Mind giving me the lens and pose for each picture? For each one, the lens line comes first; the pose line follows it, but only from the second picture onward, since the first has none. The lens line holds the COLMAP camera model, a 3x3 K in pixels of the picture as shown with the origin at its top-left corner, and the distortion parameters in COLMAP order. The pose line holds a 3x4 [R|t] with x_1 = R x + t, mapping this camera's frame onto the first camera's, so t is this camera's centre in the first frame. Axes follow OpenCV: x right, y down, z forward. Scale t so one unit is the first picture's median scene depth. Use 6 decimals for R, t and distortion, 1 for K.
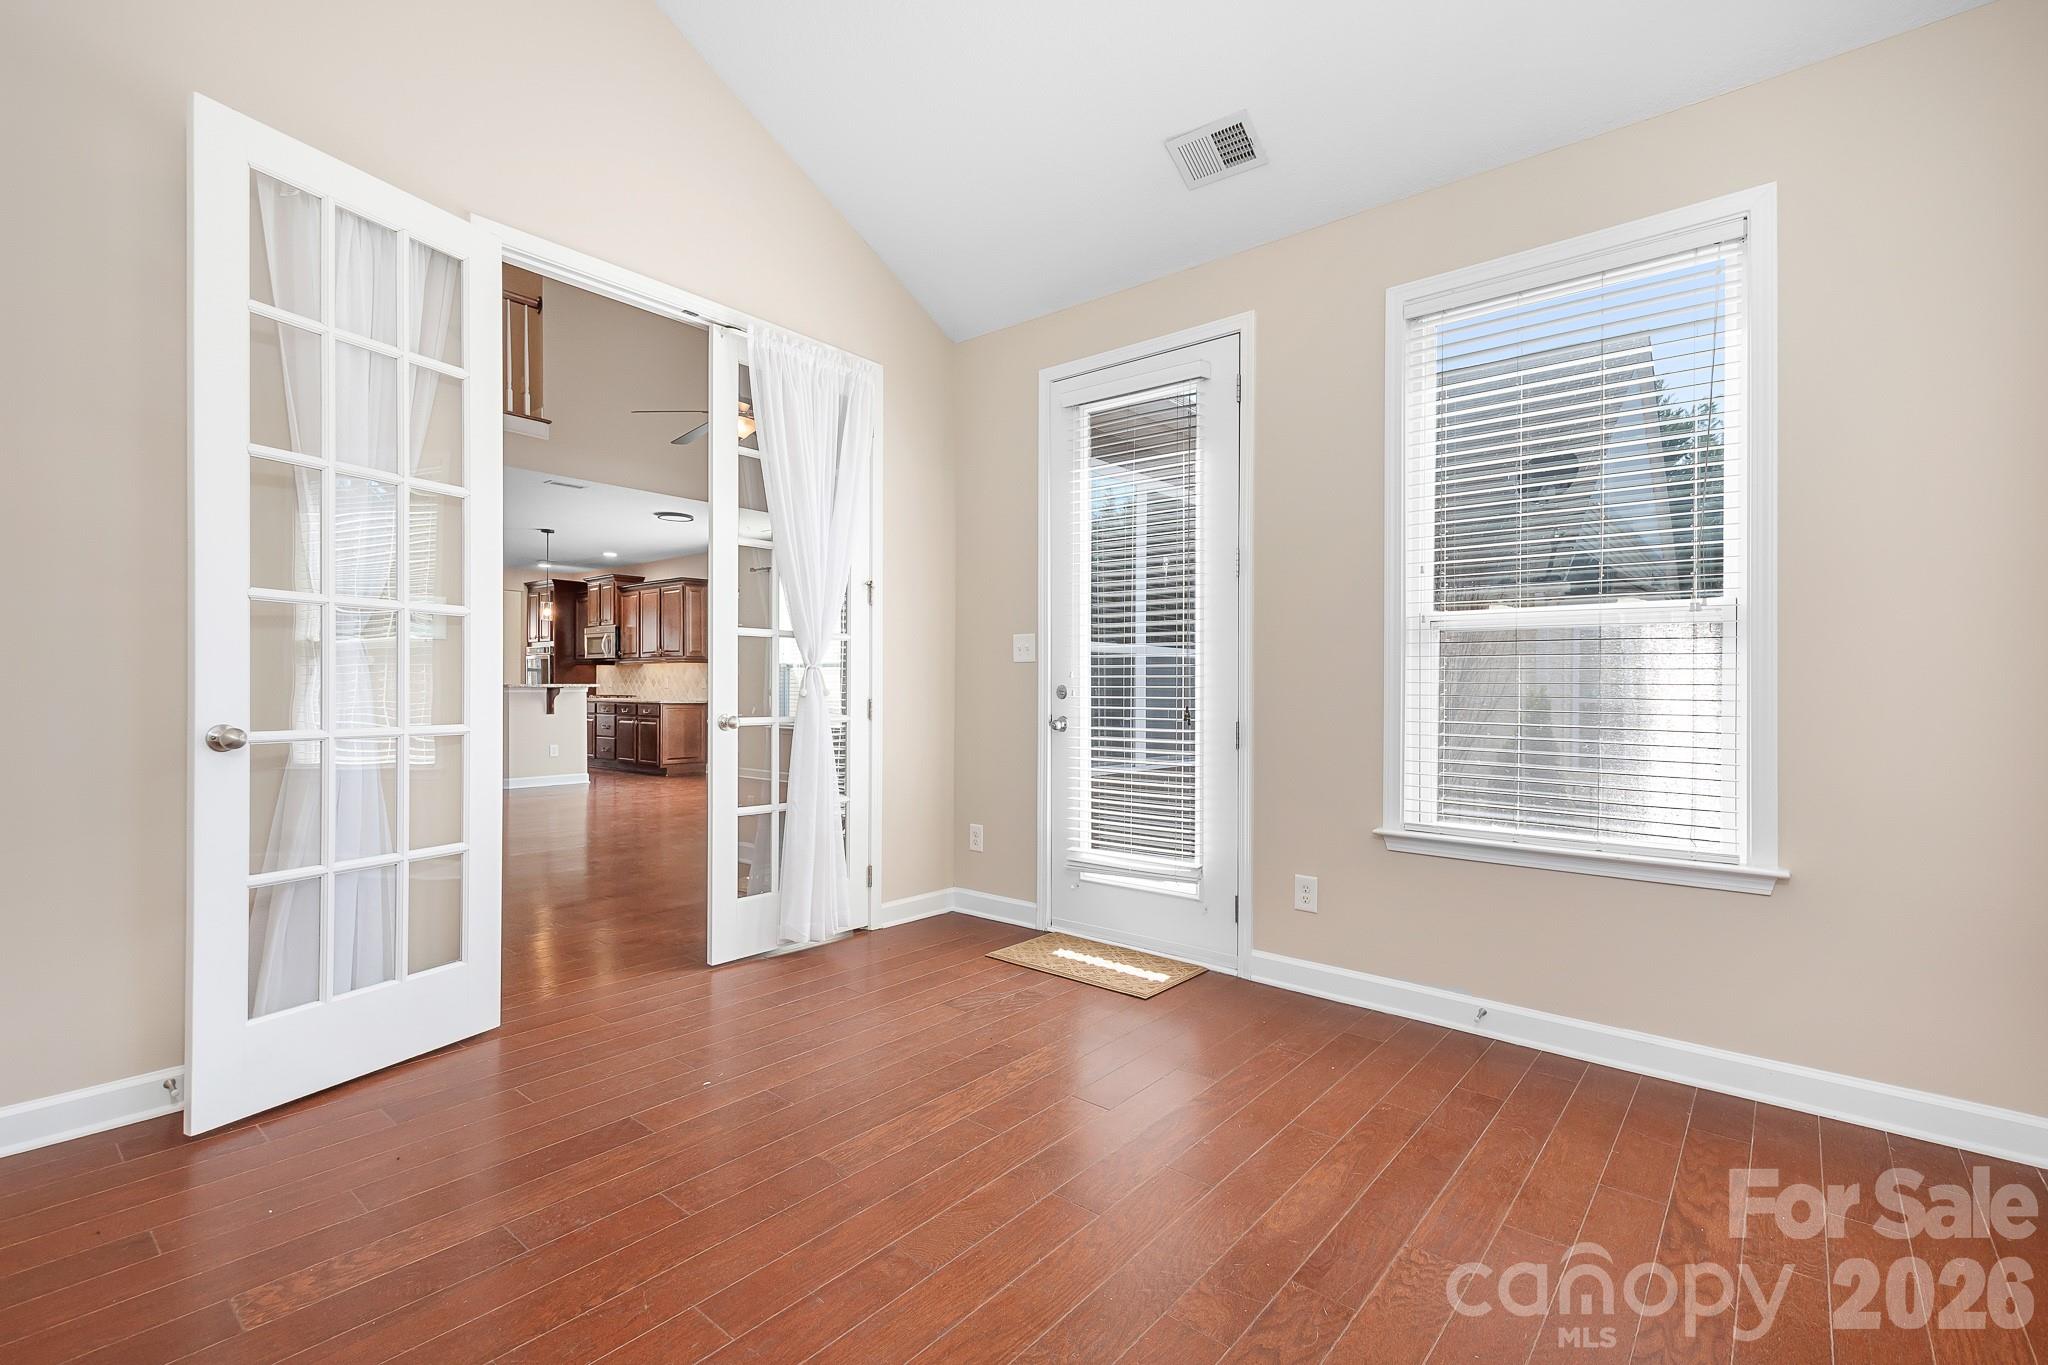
lens RADIAL K [[922.7, 0, 1032.3], [0, 922.7, 696.9], [0, 0, 1]] dist [0.022119, -0.000227]
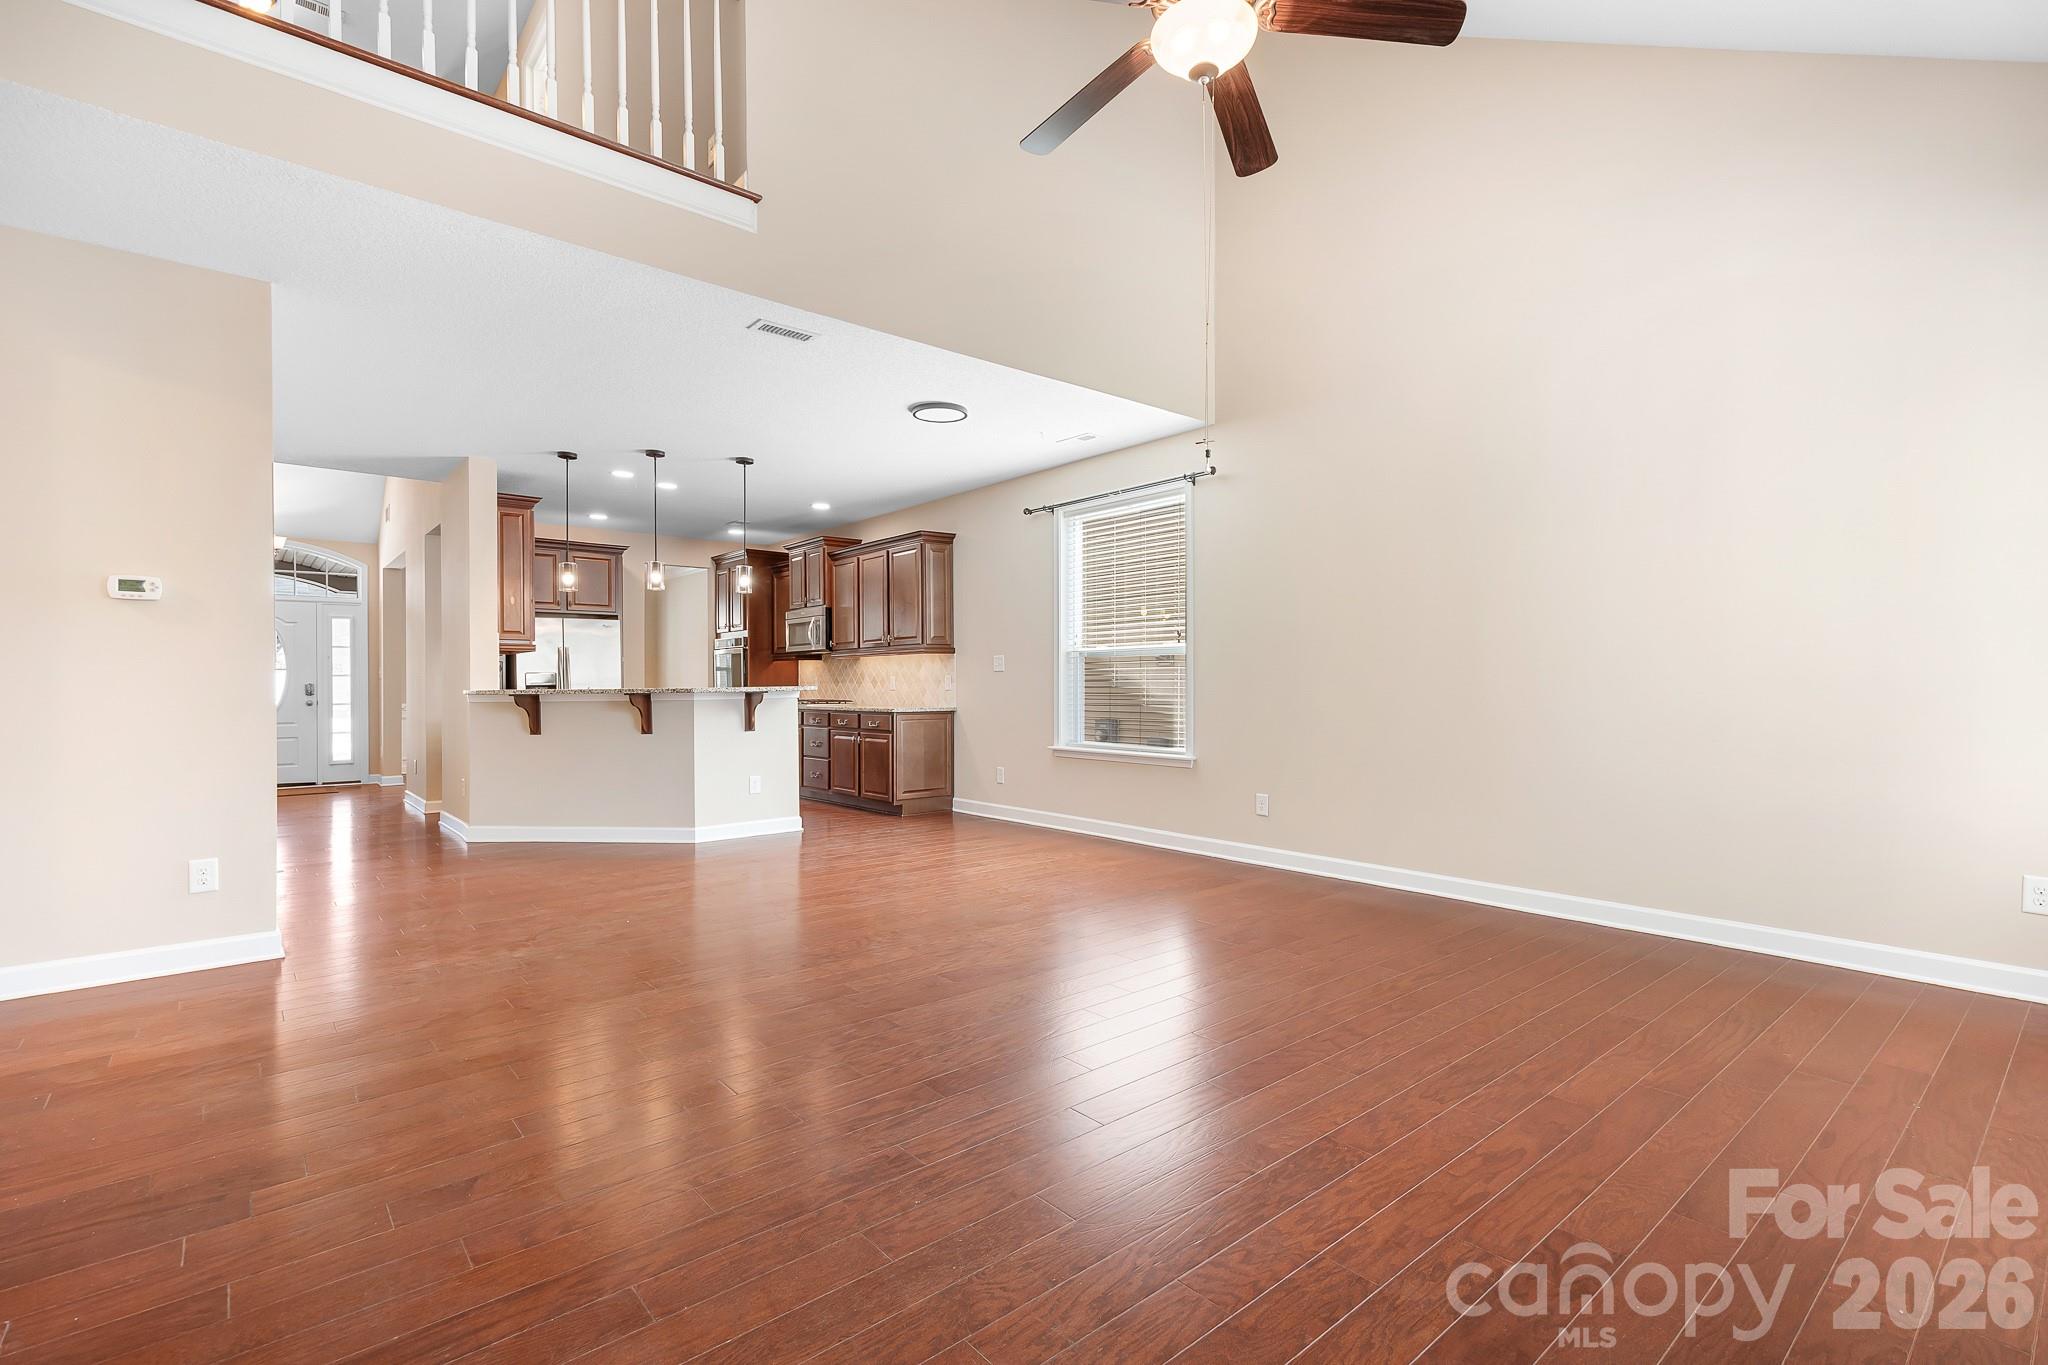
lens RADIAL K [[922.7, 0, 1018.8], [0, 922.7, 686.5], [0, 0, 1]] dist [0.022119, -0.000227]
pose [[0.984115, -0.012252, -0.177109, -0.181780], [0.011306, 0.999916, -0.006348, -0.006801], [0.177172, 0.004245, 0.984171, 0.326632]]
